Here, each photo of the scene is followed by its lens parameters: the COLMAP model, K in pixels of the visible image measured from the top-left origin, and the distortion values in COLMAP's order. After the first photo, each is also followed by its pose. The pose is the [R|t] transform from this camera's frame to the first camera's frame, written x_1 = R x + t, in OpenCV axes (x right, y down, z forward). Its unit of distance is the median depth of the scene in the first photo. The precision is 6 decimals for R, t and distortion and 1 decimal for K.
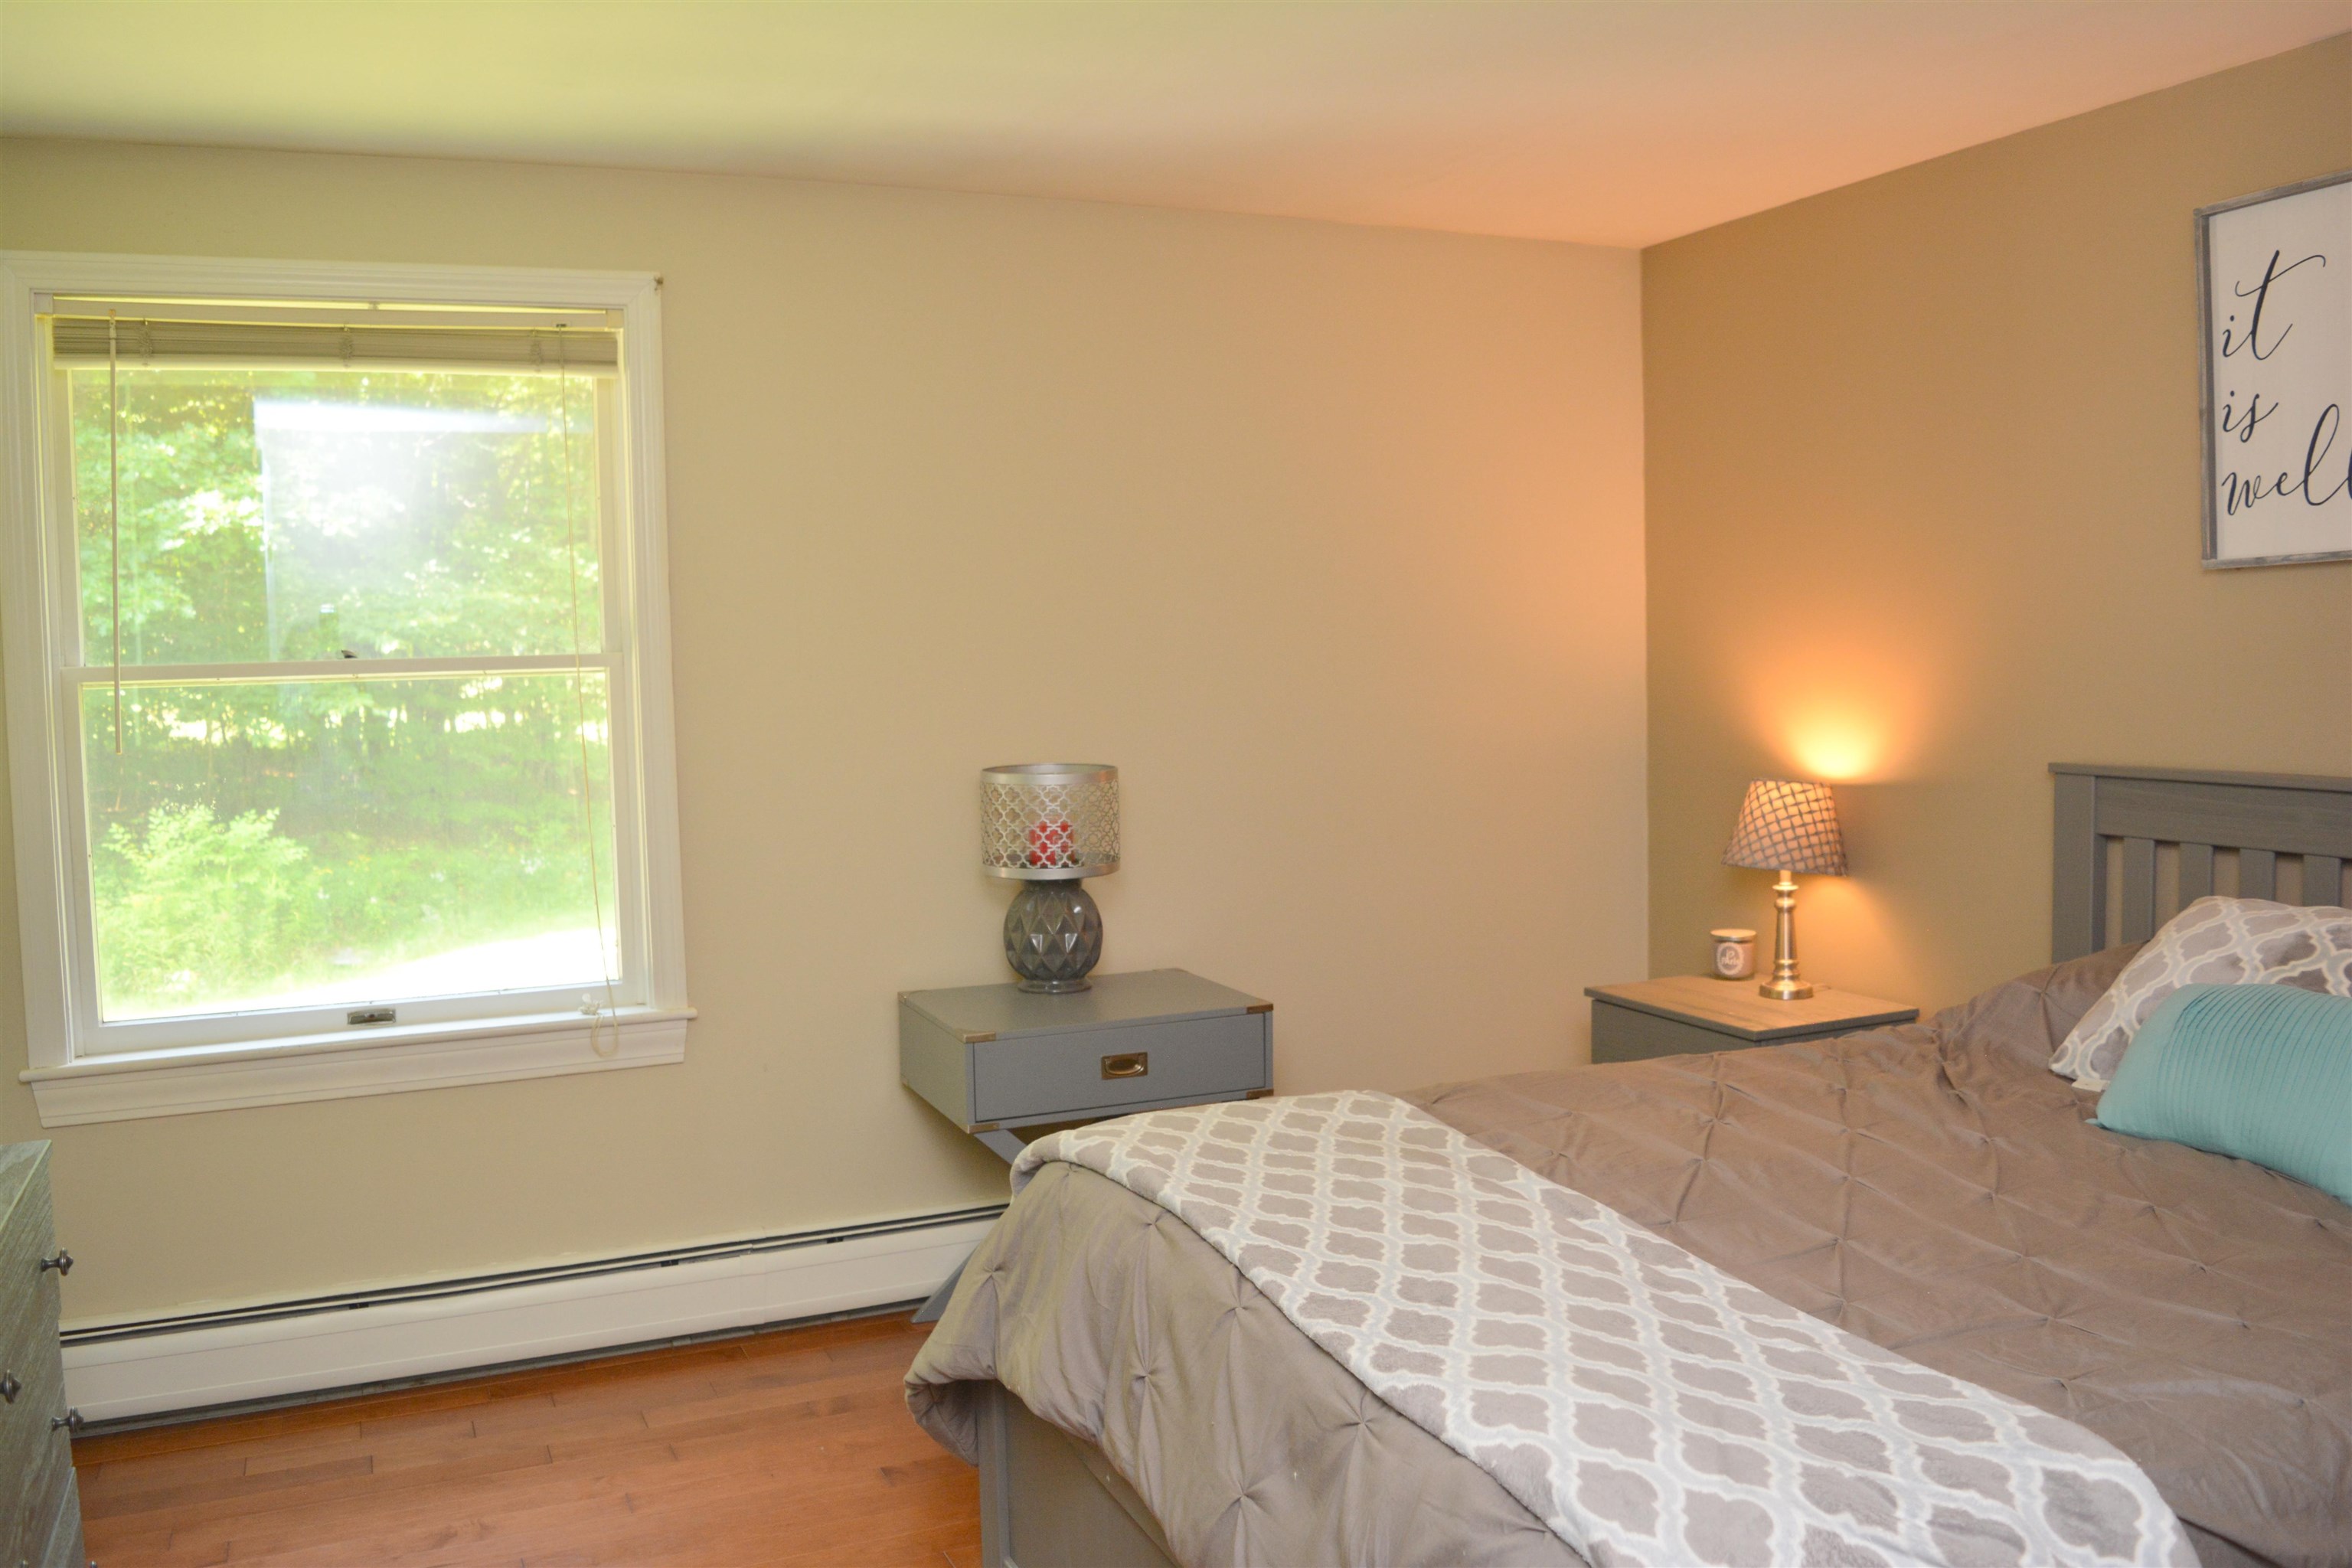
lens RADIAL K [[1844.2, 0, 1228.8], [0, 1844.2, 765.4], [0, 0, 1]] dist [-0.098455, 0.027319]
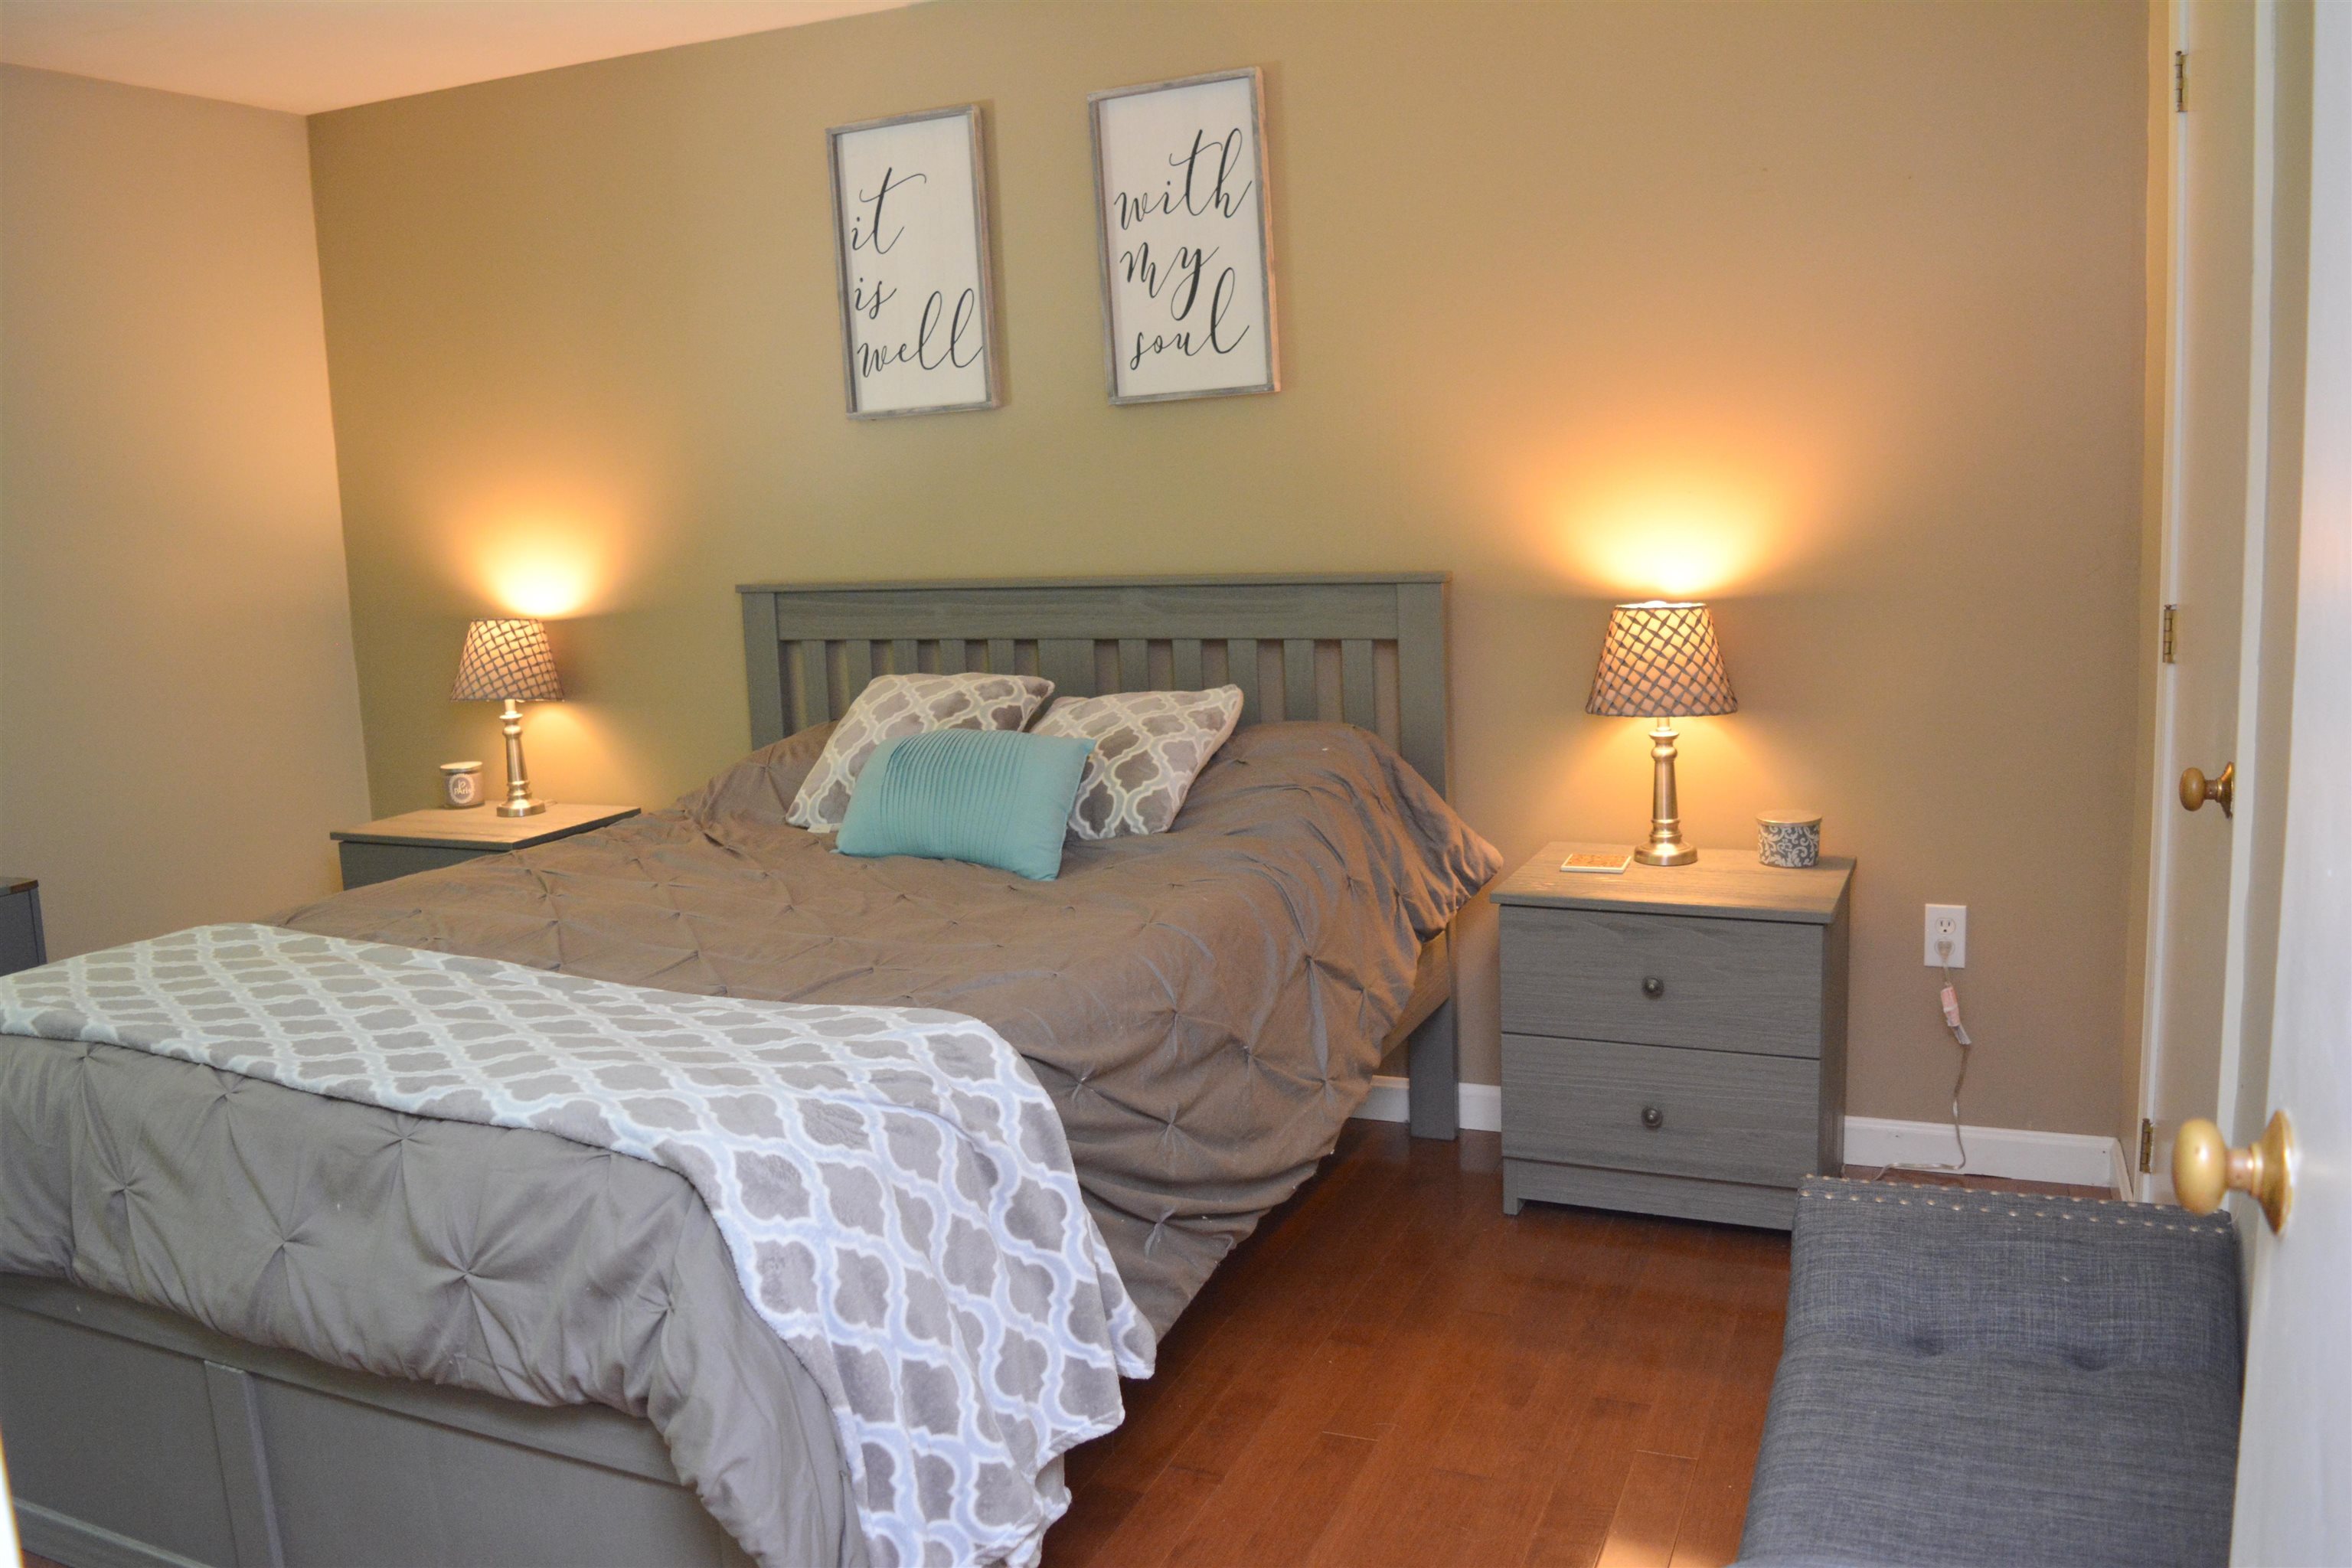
lens RADIAL K [[1844.2, 0, 1167.2], [0, 1844.2, 773.4], [0, 0, 1]] dist [-0.098455, 0.027319]
pose [[0.737623, -0.116454, 0.665095, -0.170484], [0.069136, 0.992864, 0.097169, 0.026144], [-0.671664, -0.025692, 0.740410, -0.103059]]
